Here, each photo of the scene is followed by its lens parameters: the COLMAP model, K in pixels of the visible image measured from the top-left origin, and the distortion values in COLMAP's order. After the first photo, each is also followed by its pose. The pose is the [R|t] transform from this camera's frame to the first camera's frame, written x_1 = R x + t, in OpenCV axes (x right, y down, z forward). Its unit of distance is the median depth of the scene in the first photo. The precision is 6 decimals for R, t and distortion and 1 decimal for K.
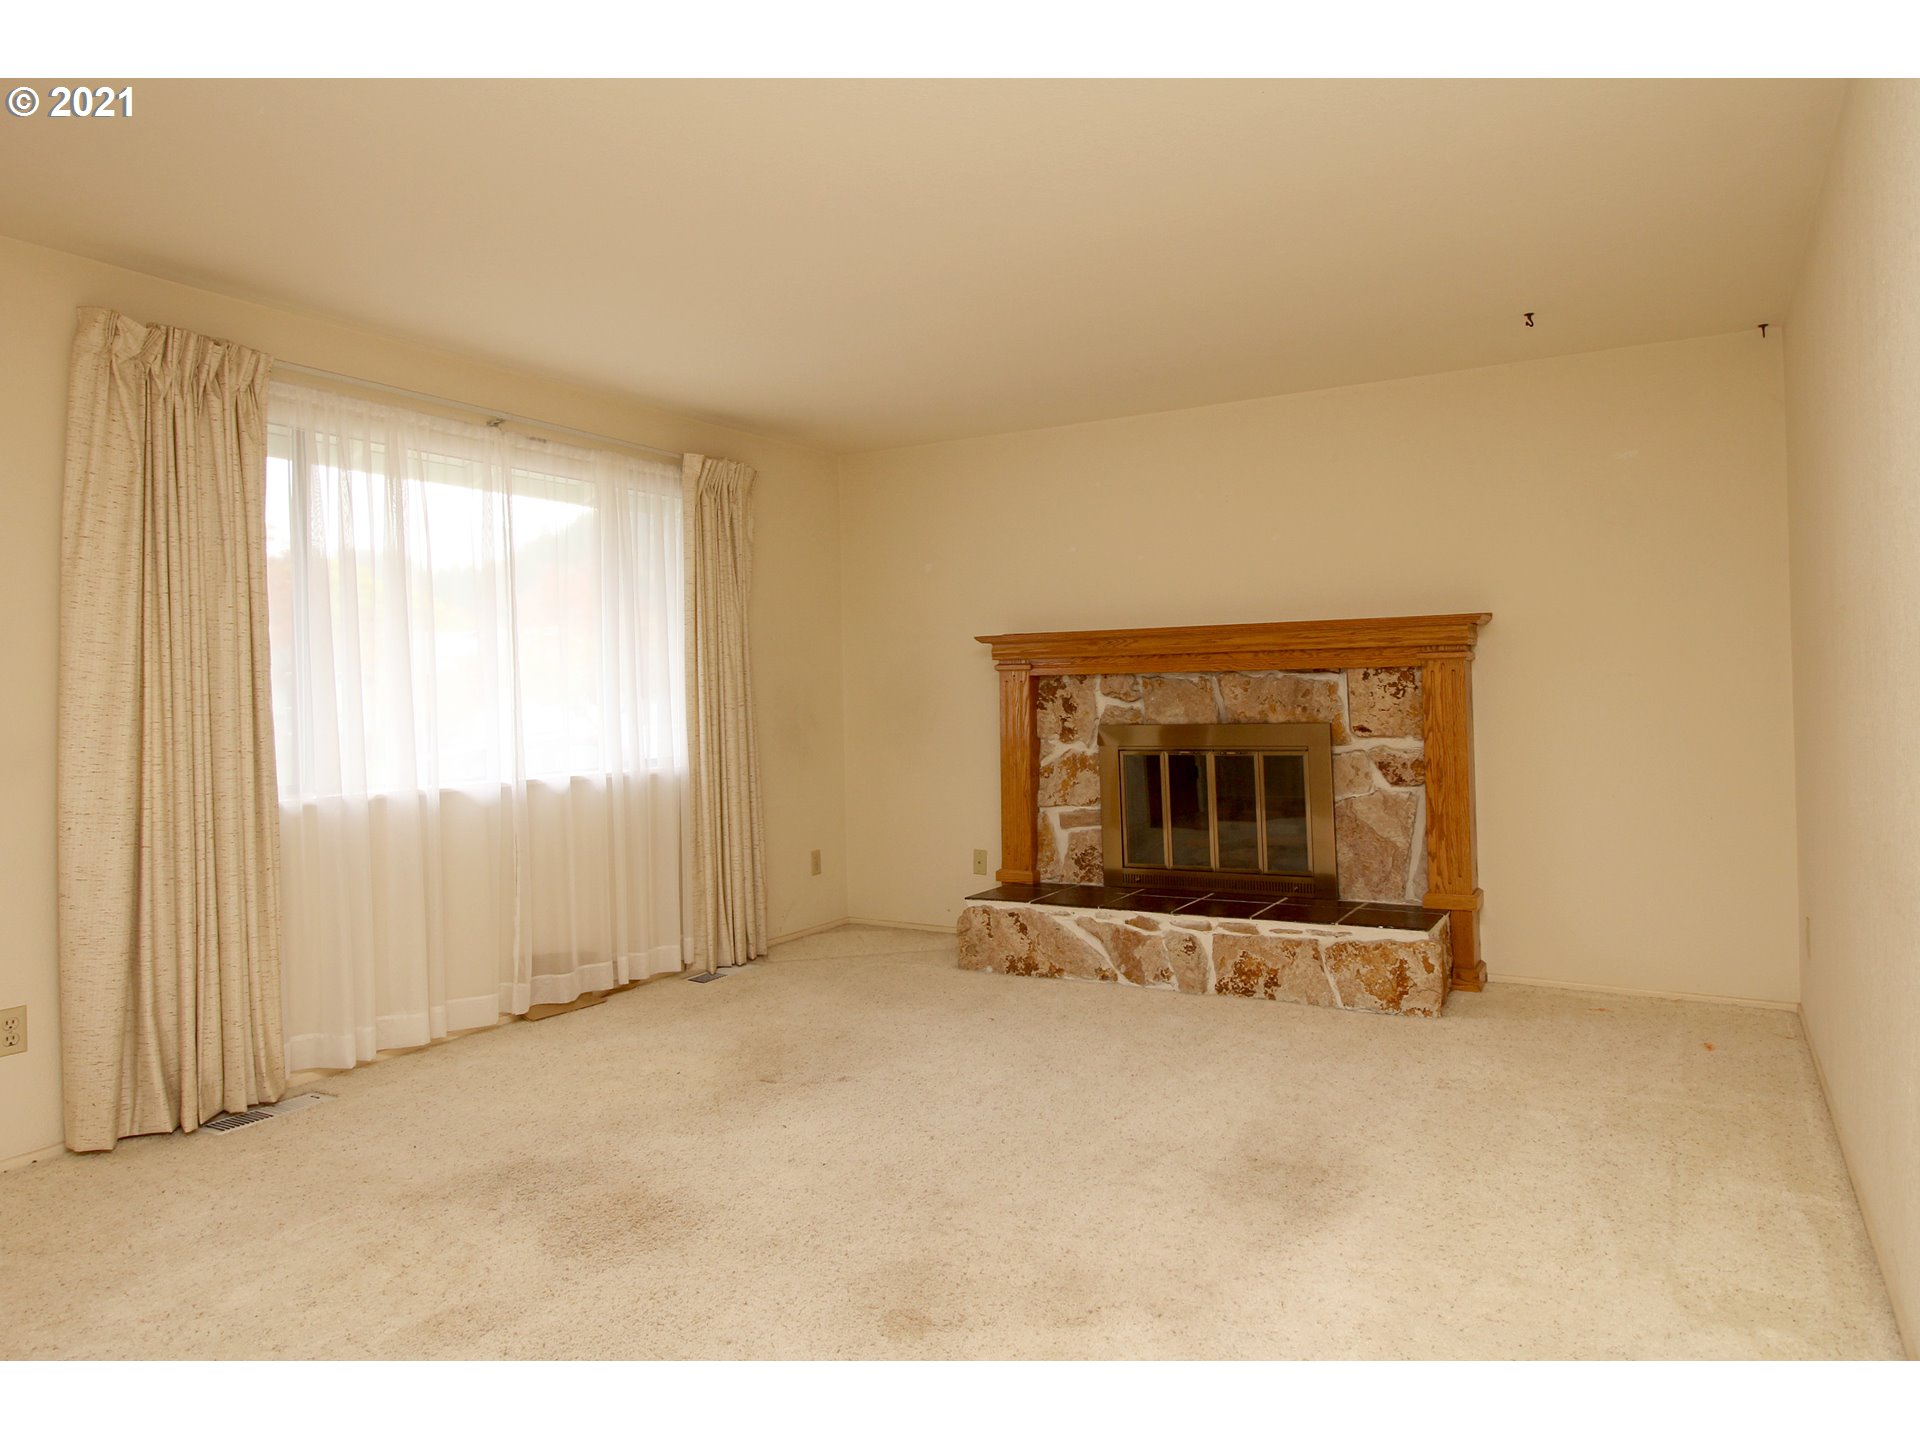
lens RADIAL K [[1179.9, 0, 872.5], [0, 1179.9, 670.8], [0, 0, 1]] dist [-0.001497, 0.001654]
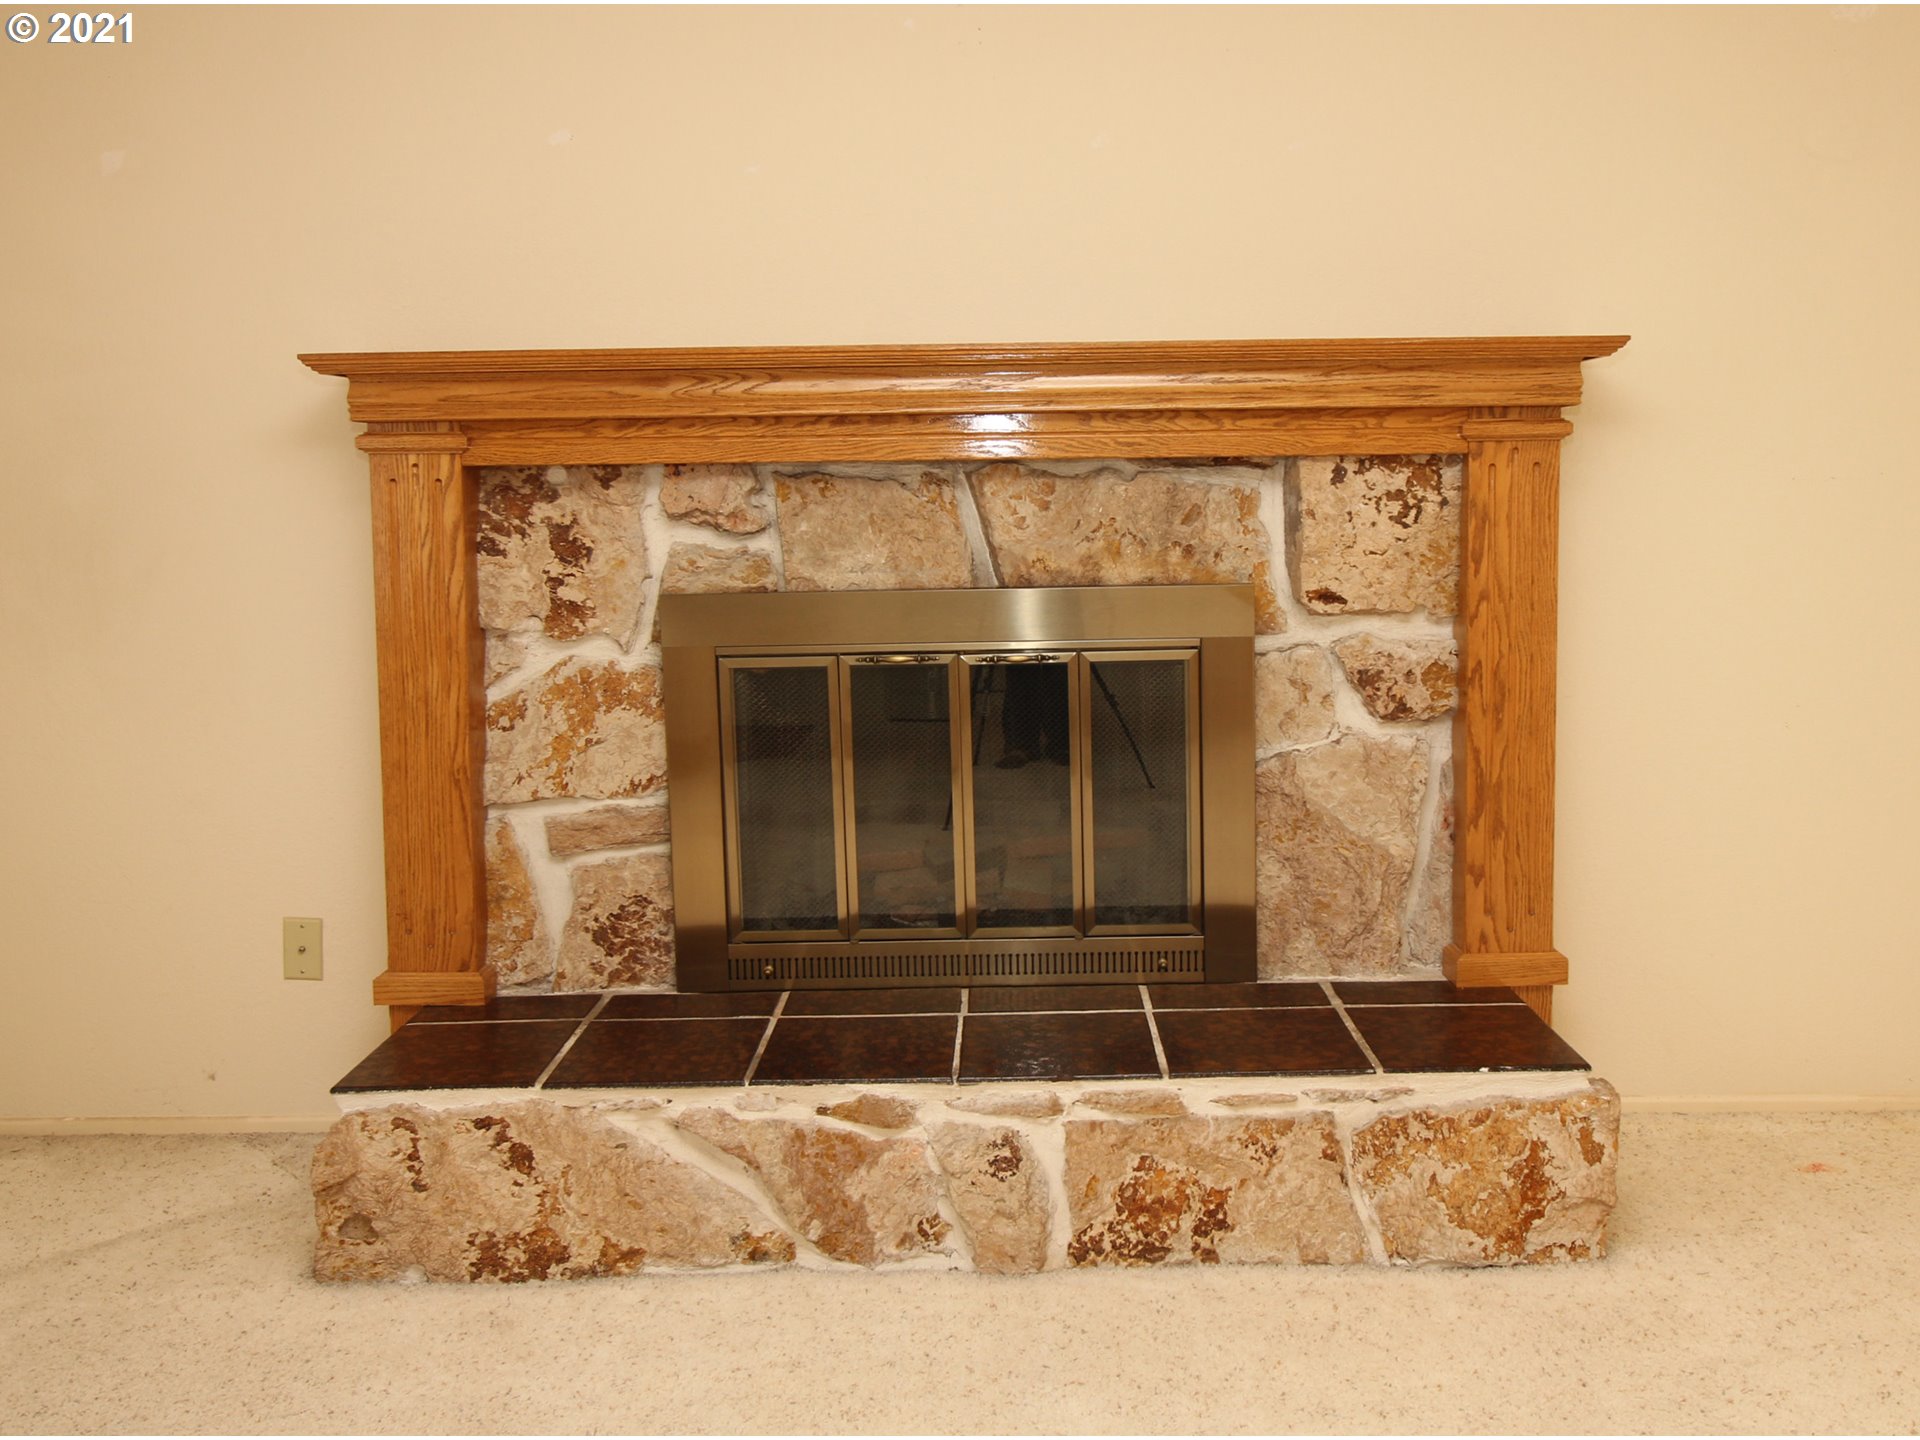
lens RADIAL K [[1592.0, 0, 831.3], [0, 1592.0, 656.1], [0, 0, 1]] dist [0.002234, 0.000610]
pose [[0.826032, -0.050428, 0.561363, -0.066793], [-0.012907, 0.994036, 0.108287, 0.009177], [-0.563475, -0.096694, 0.820455, 0.592015]]
